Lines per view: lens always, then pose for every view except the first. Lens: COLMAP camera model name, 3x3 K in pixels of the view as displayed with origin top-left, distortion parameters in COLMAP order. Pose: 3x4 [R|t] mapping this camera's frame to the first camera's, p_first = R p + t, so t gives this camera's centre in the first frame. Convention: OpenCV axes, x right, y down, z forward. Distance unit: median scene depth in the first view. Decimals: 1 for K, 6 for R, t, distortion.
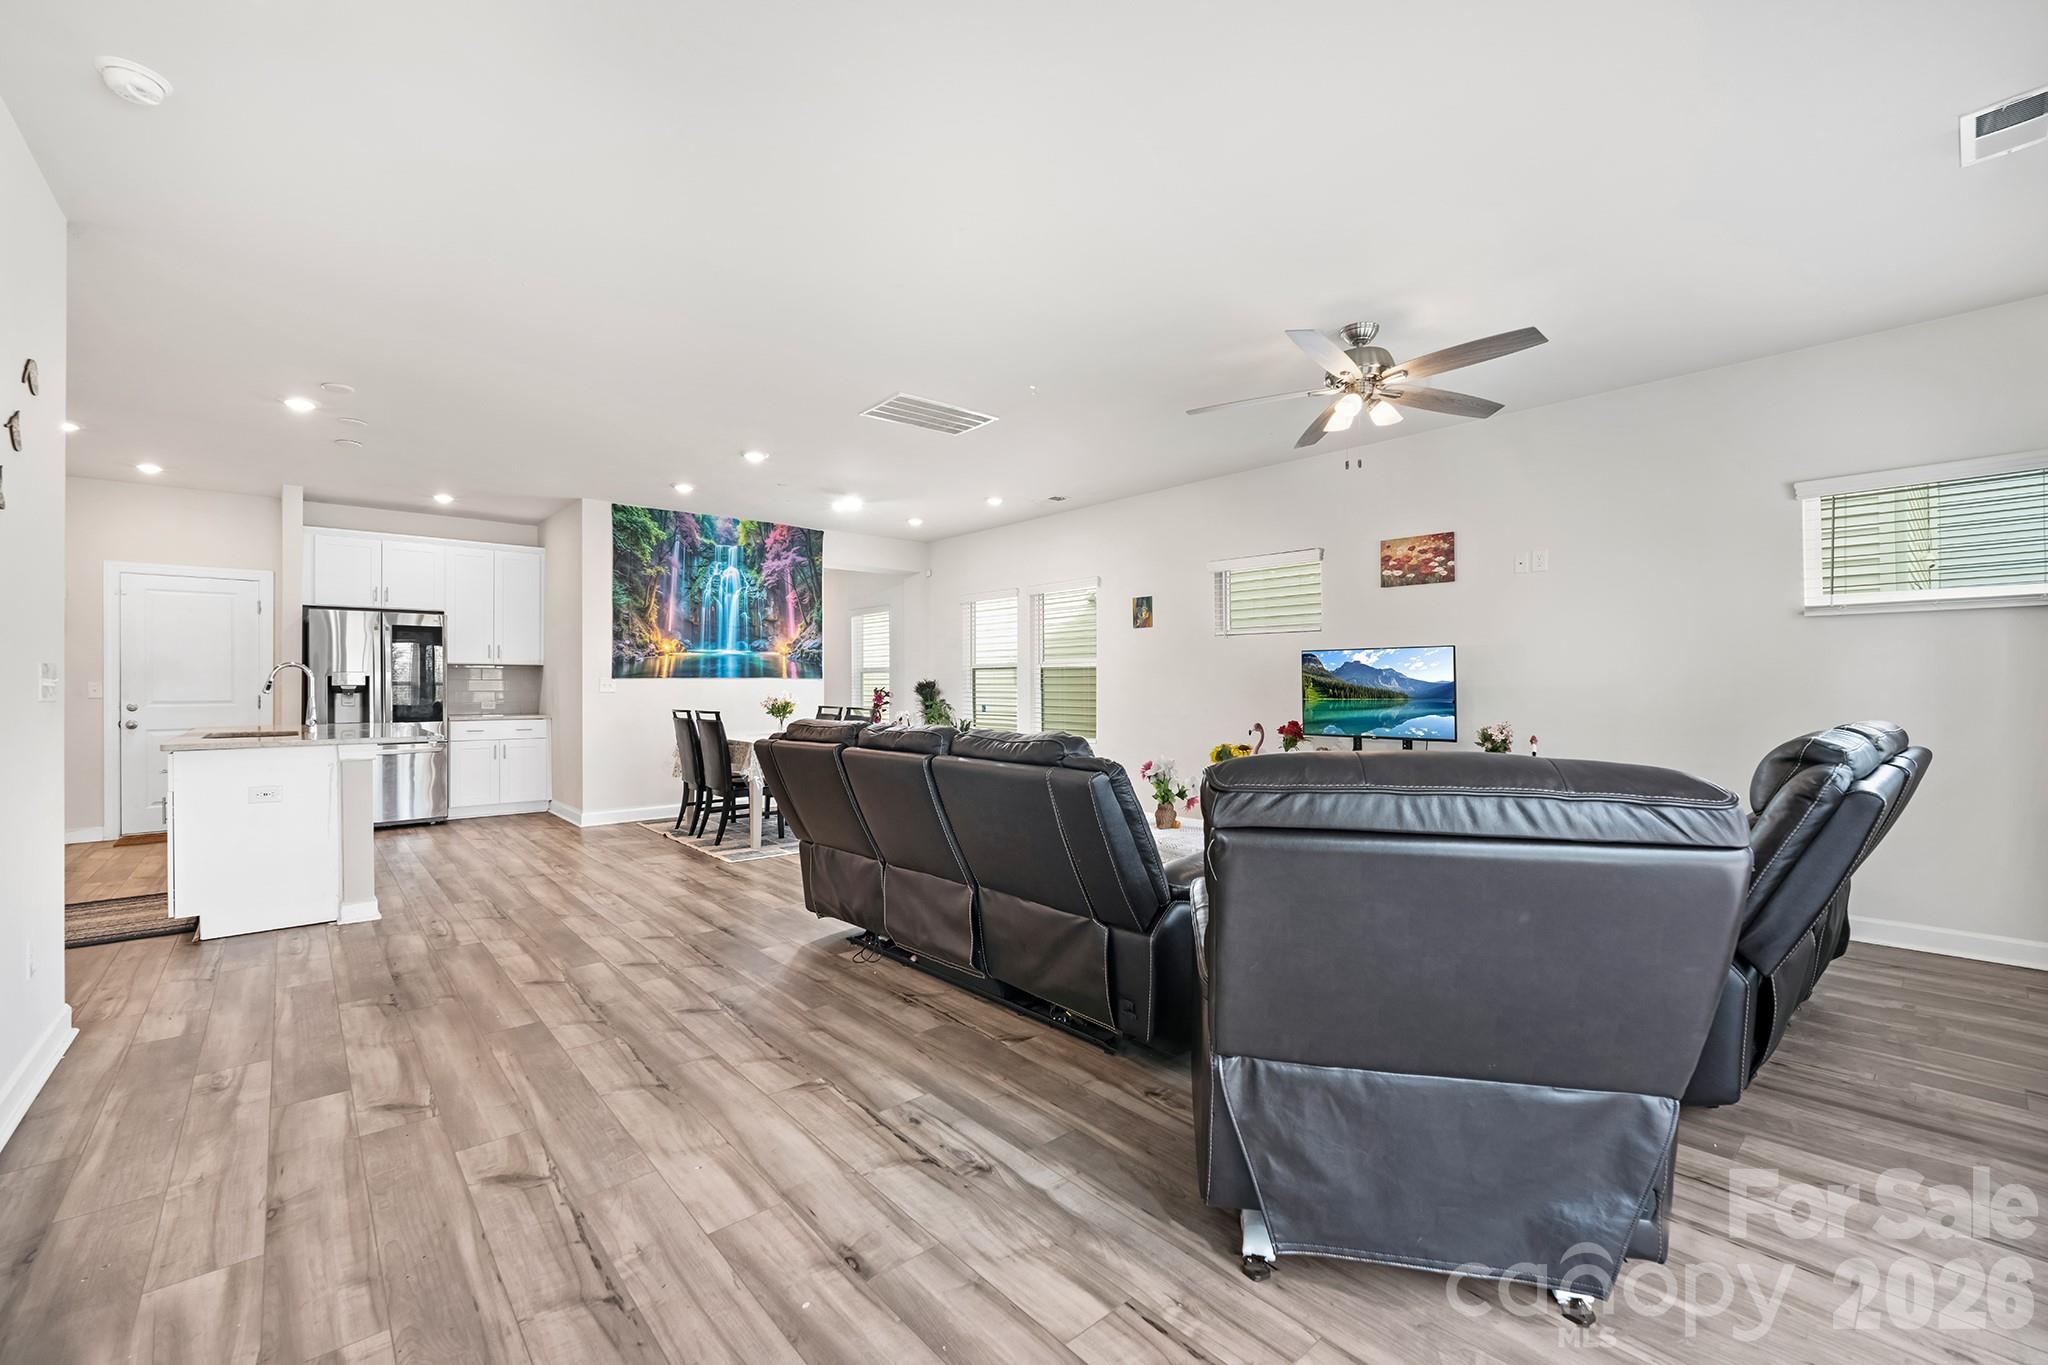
lens RADIAL K [[843.2, 0, 1024.0], [0, 843.2, 682.5], [0, 0, 1]] dist [-0.004678, -0.000703]
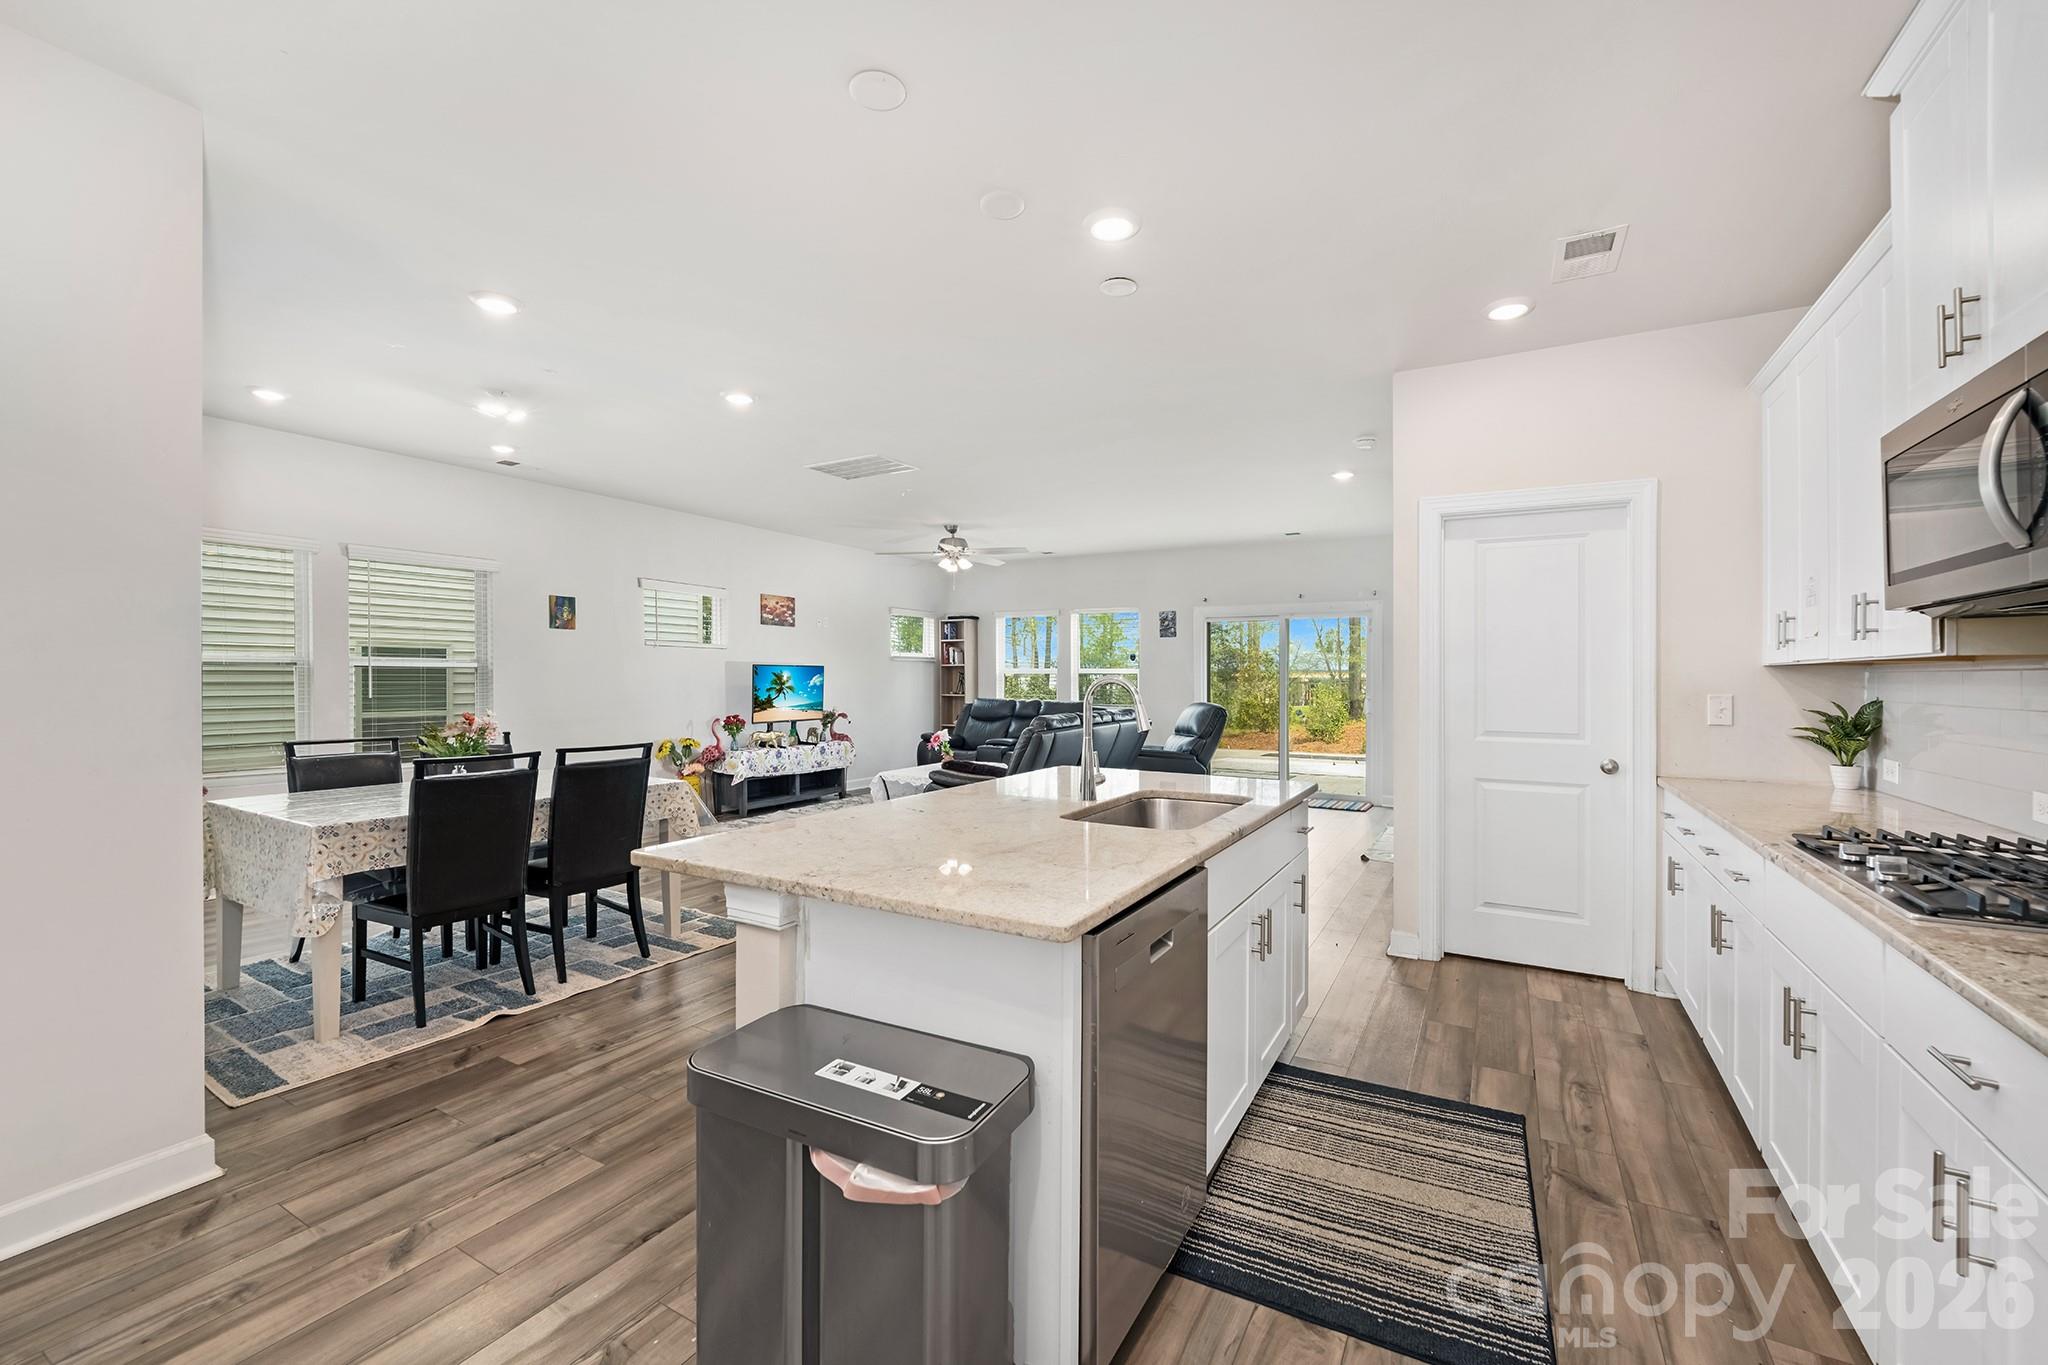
lens RADIAL K [[843.2, 0, 1024.0], [0, 843.2, 682.5], [0, 0, 1]] dist [-0.004678, -0.000703]
pose [[-0.327736, -0.006499, 0.944747, -0.844056], [-0.009156, 0.999951, 0.003702, -0.012628], [-0.944725, -0.007436, -0.327780, 0.756793]]
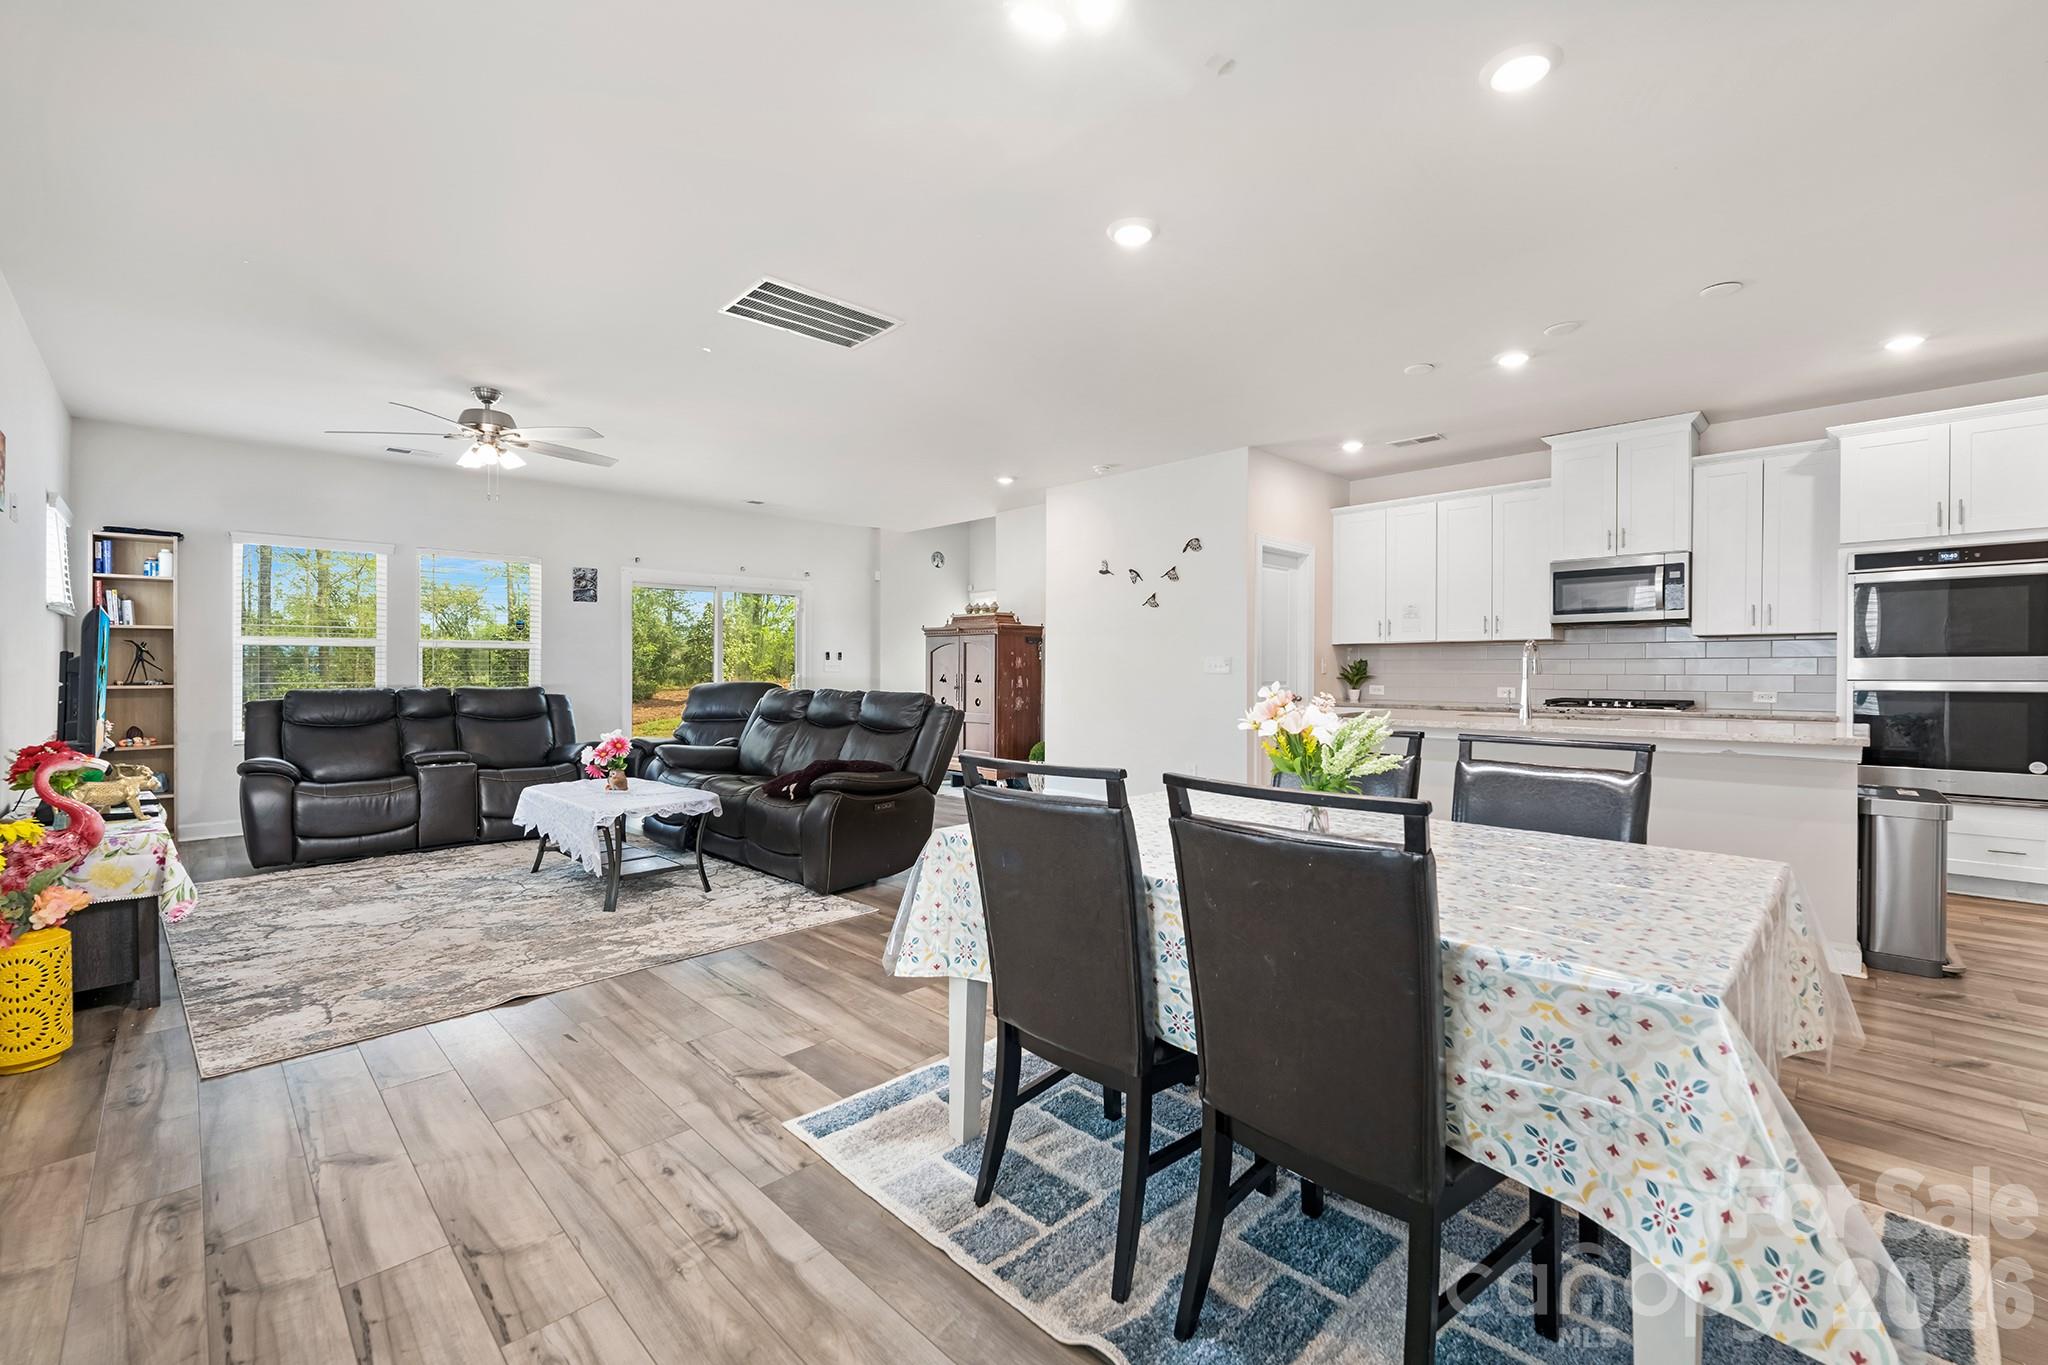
lens RADIAL K [[857.6, 0, 1028.0], [0, 857.6, 676.8], [0, 0, 1]] dist [-0.008408, -0.000475]
pose [[-0.998138, 0.004268, -0.060843, -0.165858], [0.003979, 0.999980, 0.004856, 0.005697], [0.060862, 0.004605, -0.998136, 1.153225]]
